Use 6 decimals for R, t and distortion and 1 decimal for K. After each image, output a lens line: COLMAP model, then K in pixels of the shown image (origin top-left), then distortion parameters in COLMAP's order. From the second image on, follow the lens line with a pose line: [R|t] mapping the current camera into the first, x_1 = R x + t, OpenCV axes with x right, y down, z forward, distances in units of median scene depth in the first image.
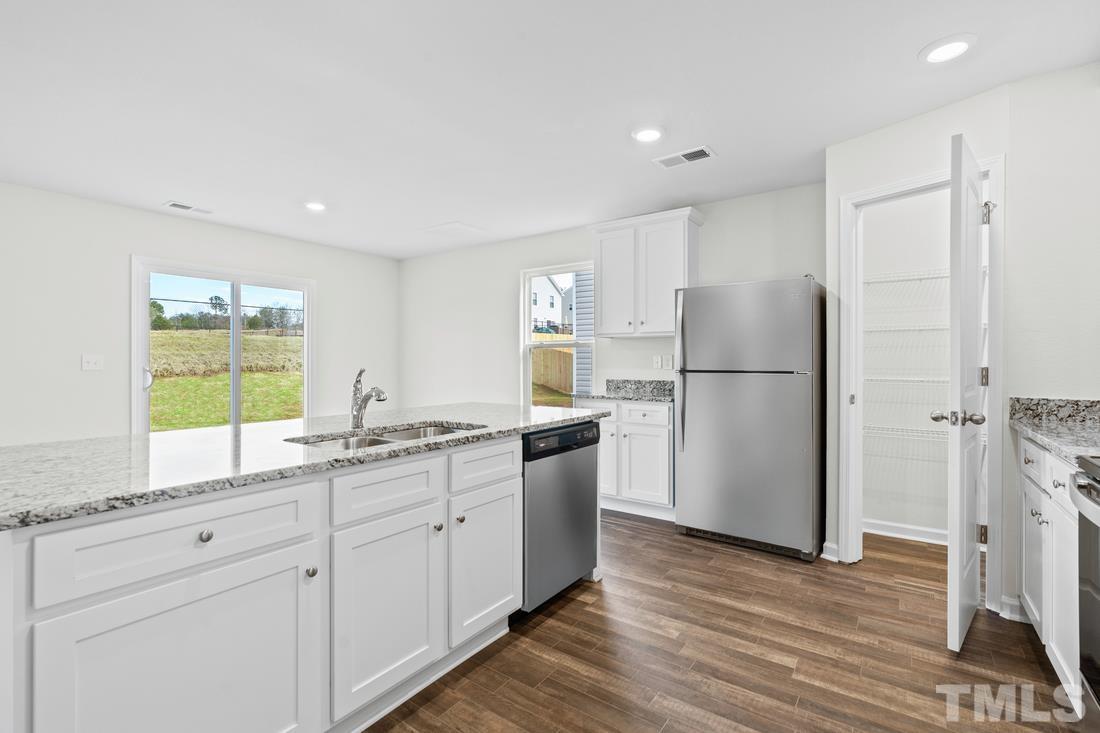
lens RADIAL K [[491.1, 0, 559.8], [0, 491.1, 364.0], [0, 0, 1]] dist [-0.002562, 0.001083]
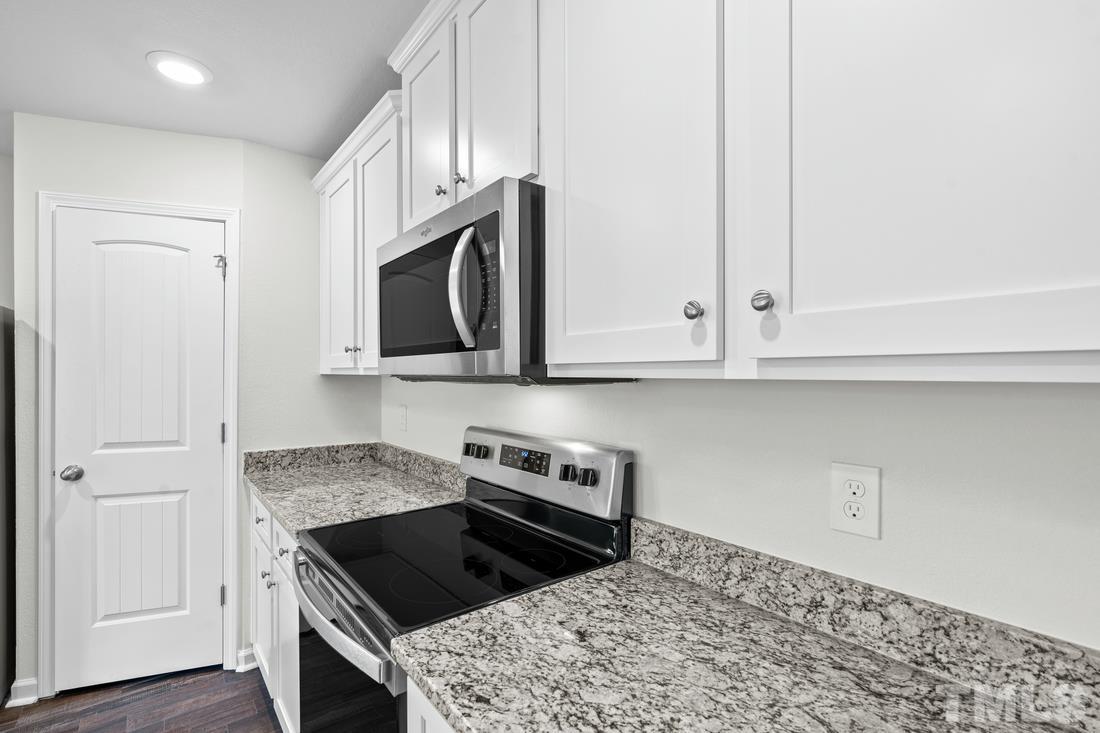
lens RADIAL K [[492.2, 0, 536.5], [0, 492.2, 373.6], [0, 0, 1]] dist [-0.003369, 0.001218]
pose [[0.291464, 0.001922, 0.956580, 0.104410], [0.004846, 0.999982, -0.003486, -0.070502], [-0.956570, 0.005652, 0.291449, 0.106803]]
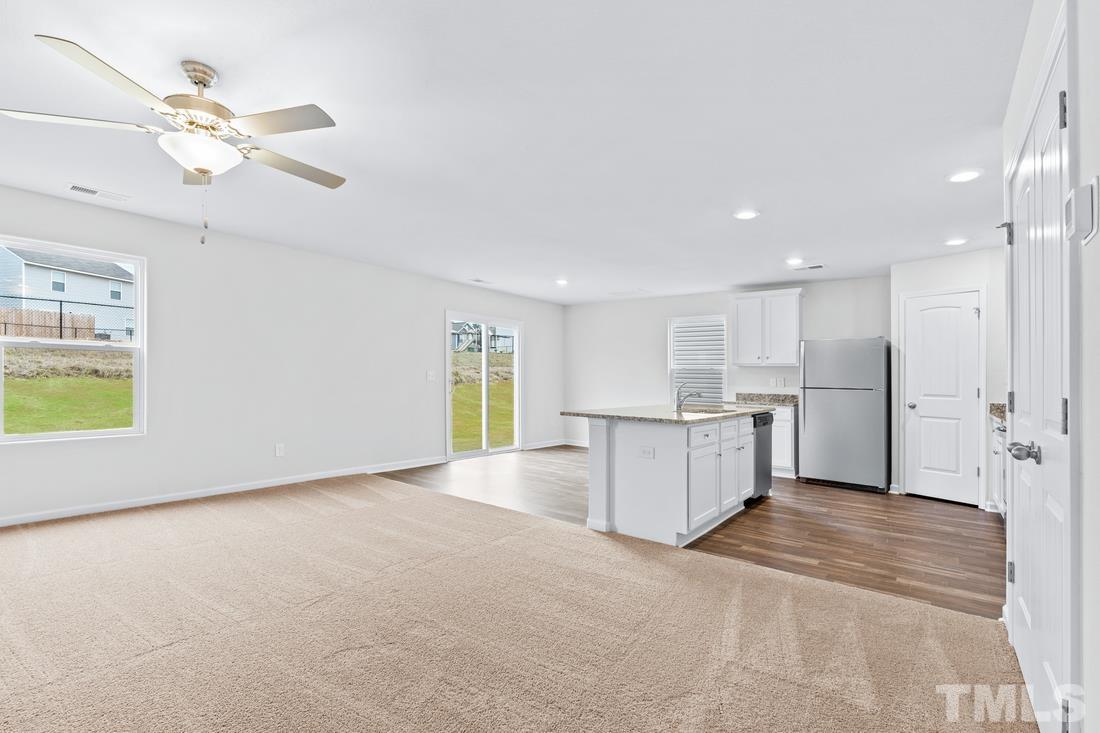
lens RADIAL K [[511.4, 0, 550.0], [0, 511.4, 366.5], [0, 0, 1]] dist [0.000435, -0.000186]
pose [[0.999116, 0.018796, -0.037591, -0.664373], [-0.019914, 0.999364, -0.029596, 0.011945], [0.037011, 0.030319, 0.998855, -0.958043]]
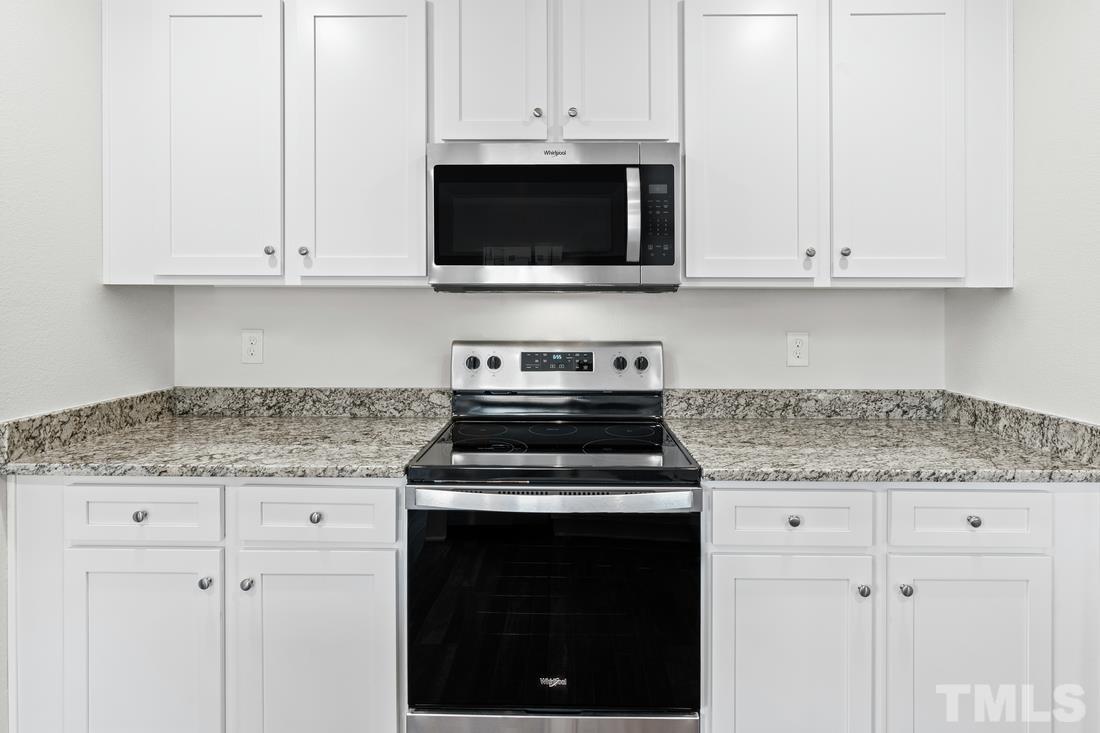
lens RADIAL K [[571.5, 0, 568.9], [0, 571.5, 299.4], [0, 0, 1]] dist [-0.002465, 0.000029]
pose [[-0.569063, 0.001561, 0.822292, 0.025234], [0.004404, 0.999990, 0.001150, -0.056064], [-0.822282, 0.004275, -0.569064, 0.678954]]
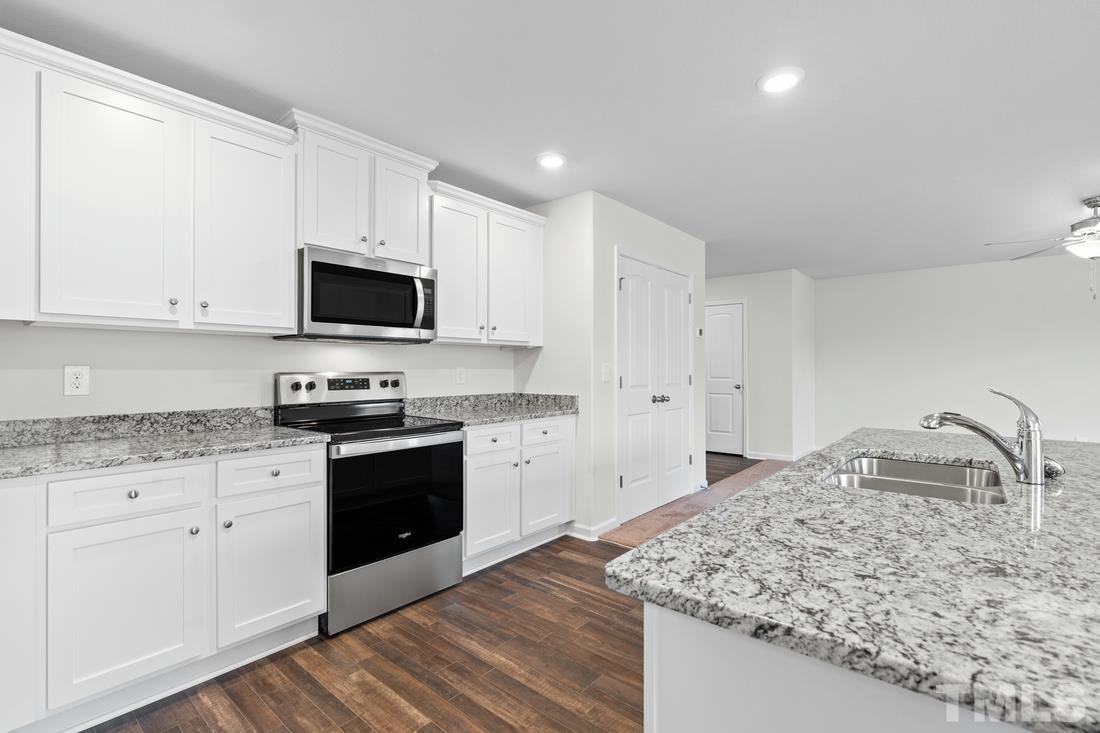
lens RADIAL K [[491.1, 0, 559.8], [0, 491.1, 364.0], [0, 0, 1]] dist [-0.002562, 0.001083]
pose [[-0.996139, 0.000848, 0.087784, 0.101524], [0.001033, 0.999997, 0.002065, -0.020268], [-0.087782, 0.002148, -0.996137, 1.258567]]
